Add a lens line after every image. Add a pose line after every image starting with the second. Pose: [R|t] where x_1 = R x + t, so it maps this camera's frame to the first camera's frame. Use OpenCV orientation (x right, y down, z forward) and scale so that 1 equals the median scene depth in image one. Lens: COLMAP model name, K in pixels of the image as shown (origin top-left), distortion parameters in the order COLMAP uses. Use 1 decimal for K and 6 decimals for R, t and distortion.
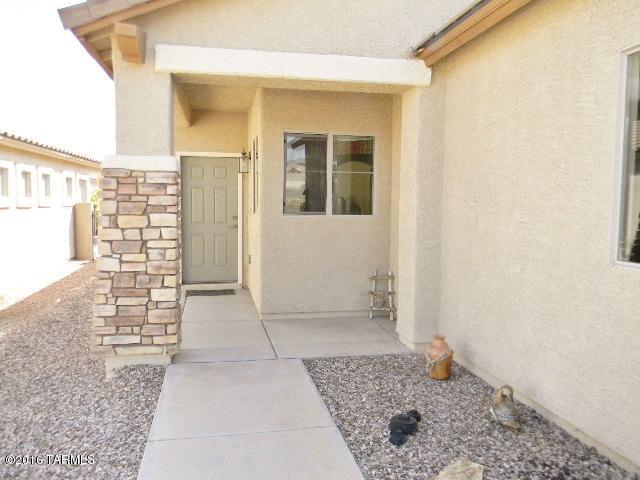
lens RADIAL K [[519.6, 0, 319.8], [0, 519.6, 245.4], [0, 0, 1]] dist [0.020181, -0.036440]
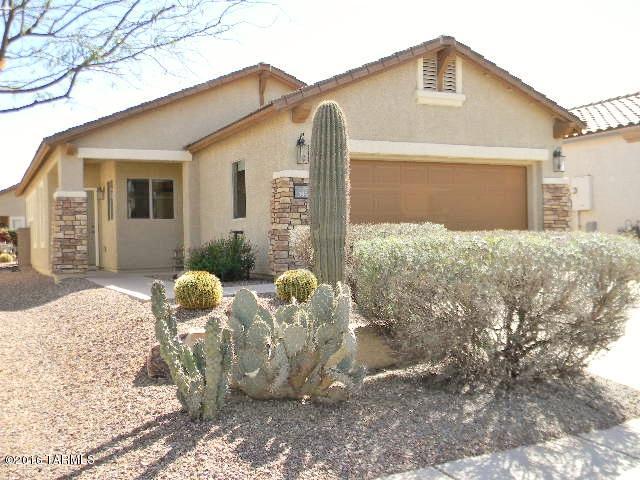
lens RADIAL K [[680.1, 0, 323.0], [0, 680.1, 238.5], [0, 0, 1]] dist [0.006473, 0.000000]
pose [[0.965100, -0.031527, 0.259976, -0.038002], [0.054421, 0.995200, -0.081339, 0.360149], [-0.256164, 0.092649, 0.962183, -2.278486]]
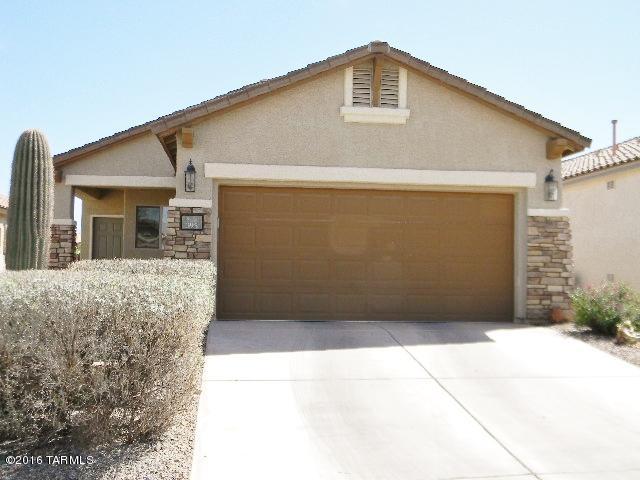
lens RADIAL K [[765.2, 0, 320.9], [0, 765.2, 240.3], [0, 0, 1]] dist [0.033554, 0.000000]
pose [[0.997882, 0.000391, -0.065048, 1.071337], [-0.008912, 0.991376, -0.130747, 0.371444], [0.064436, 0.131050, 0.989279, -2.361390]]
